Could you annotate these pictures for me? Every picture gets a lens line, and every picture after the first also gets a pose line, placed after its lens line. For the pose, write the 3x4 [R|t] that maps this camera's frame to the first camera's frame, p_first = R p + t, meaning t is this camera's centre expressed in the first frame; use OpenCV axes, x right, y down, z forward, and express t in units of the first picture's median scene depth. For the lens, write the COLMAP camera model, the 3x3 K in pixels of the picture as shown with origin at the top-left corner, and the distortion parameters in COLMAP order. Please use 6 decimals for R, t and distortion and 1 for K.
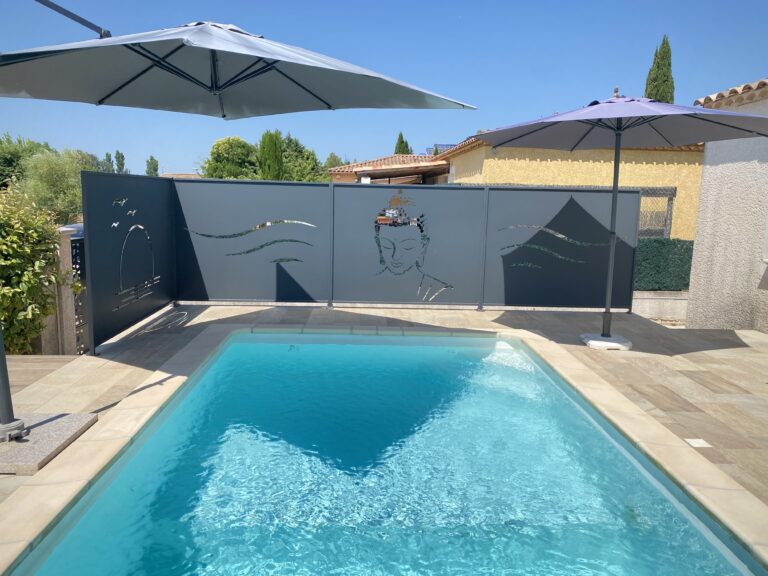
lens RADIAL K [[580.9, 0, 384.0], [0, 580.9, 288.0], [0, 0, 1]] dist [0.010817, 0.006211]
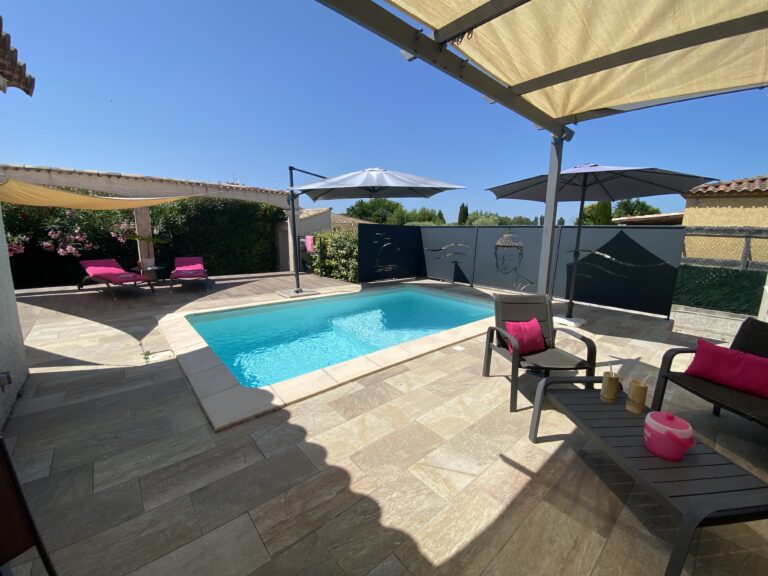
lens RADIAL K [[307.1, 0, 384.0], [0, 307.1, 288.0], [0, 0, 1]] dist [-0.038667, -0.000131]
pose [[0.634923, 0.125308, -0.762345, 0.519927], [-0.123092, 0.990561, 0.060302, 0.011980], [0.762706, 0.055552, 0.644355, 0.074970]]
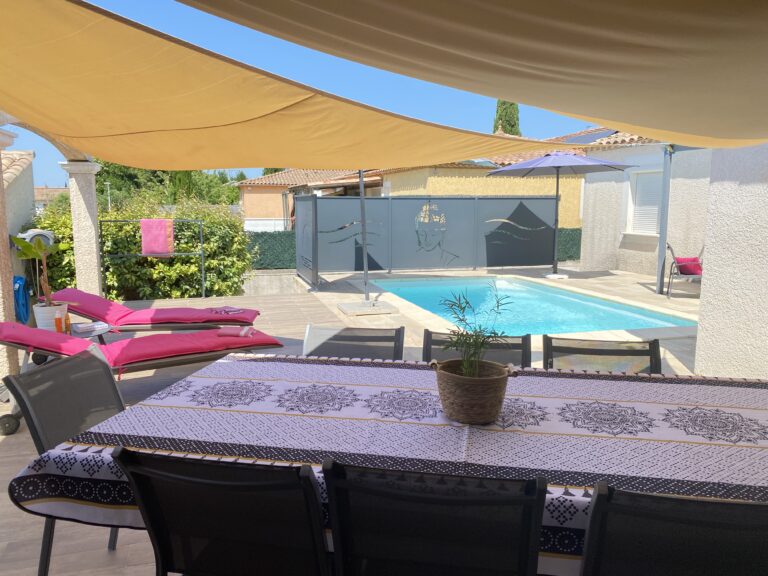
lens RADIAL K [[580.9, 0, 384.0], [0, 580.9, 288.0], [0, 0, 1]] dist [0.010817, 0.006211]
pose [[0.970244, -0.056818, 0.235369, -0.486823], [0.060541, 0.998129, -0.008617, 0.088033], [-0.234439, 0.022610, 0.971868, -0.575588]]
